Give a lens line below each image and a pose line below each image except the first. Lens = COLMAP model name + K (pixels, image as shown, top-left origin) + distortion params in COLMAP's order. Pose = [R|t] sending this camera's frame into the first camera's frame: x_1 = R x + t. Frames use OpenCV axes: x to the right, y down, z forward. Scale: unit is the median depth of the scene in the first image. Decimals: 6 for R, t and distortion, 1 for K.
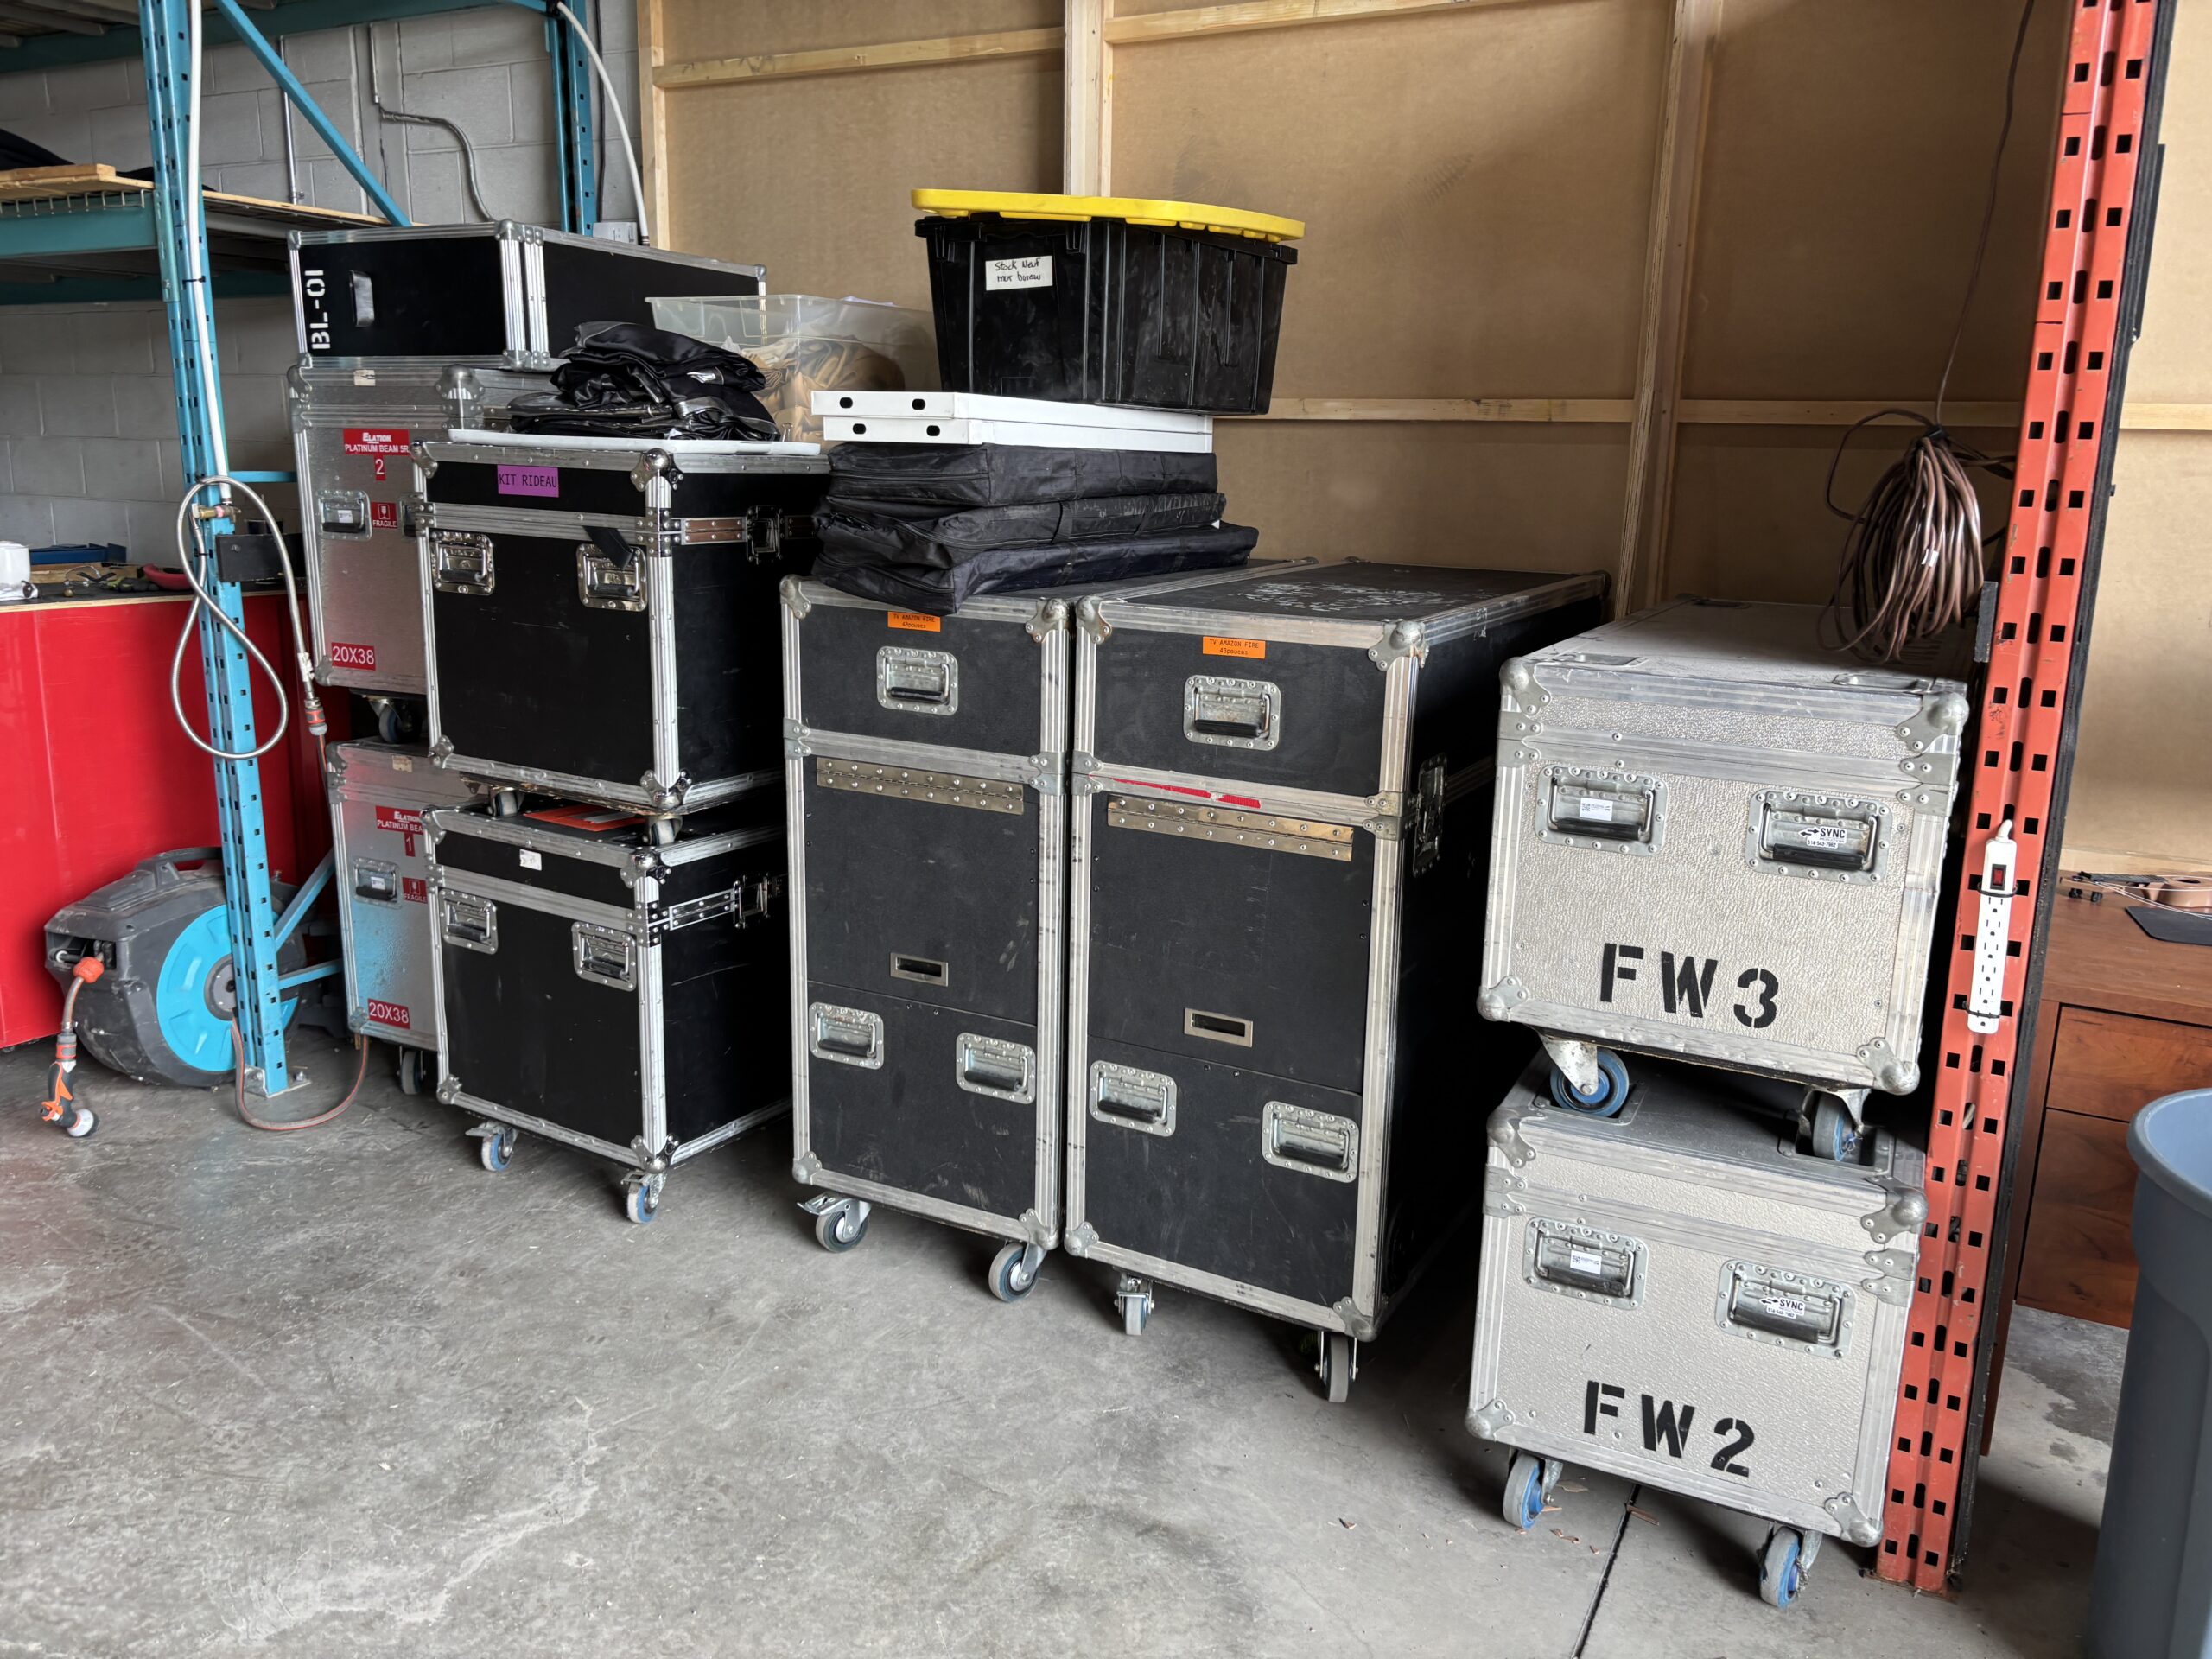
lens RADIAL K [[1665.9, 0, 1118.6], [0, 1665.9, 814.4], [0, 0, 1]] dist [0.048956, -0.059927]
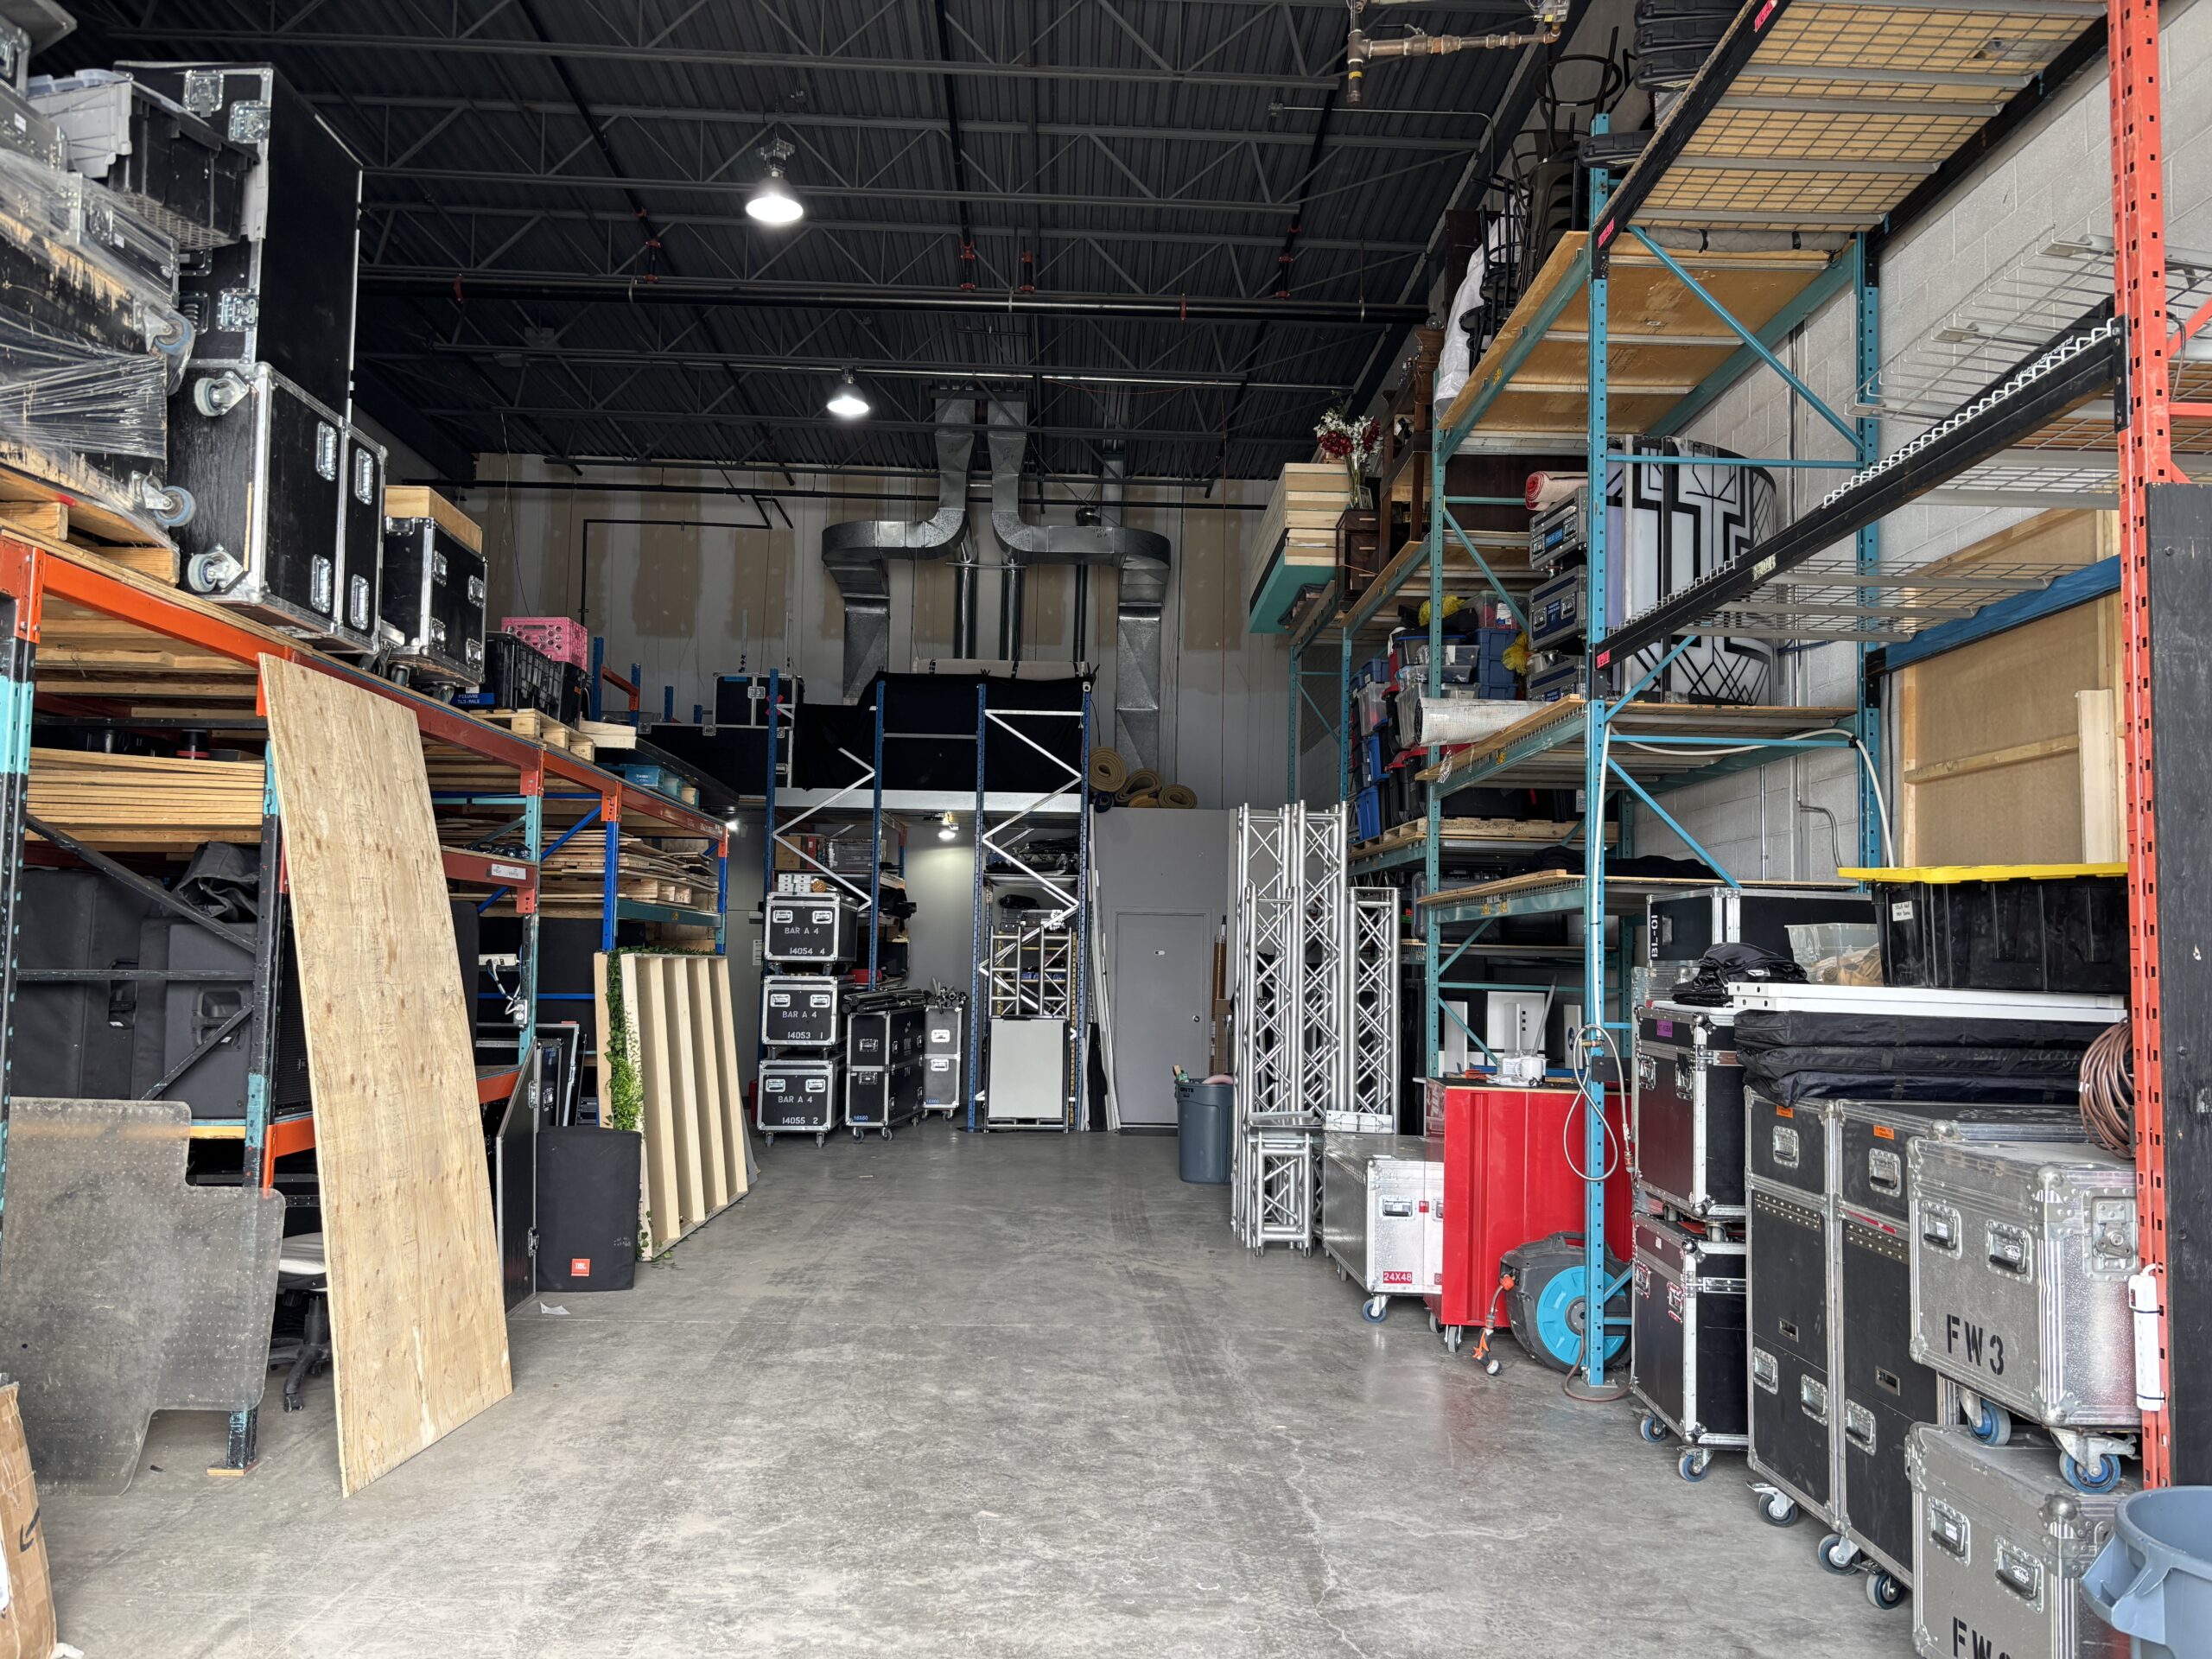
lens RADIAL K [[1665.9, 0, 1111.2], [0, 1665.9, 835.2], [0, 0, 1]] dist [0.048956, -0.059927]
pose [[0.481994, -0.079363, -0.872573, 0.995951], [-0.201076, 0.959290, -0.198321, 0.086016], [0.852790, 0.271043, 0.446414, -0.405608]]
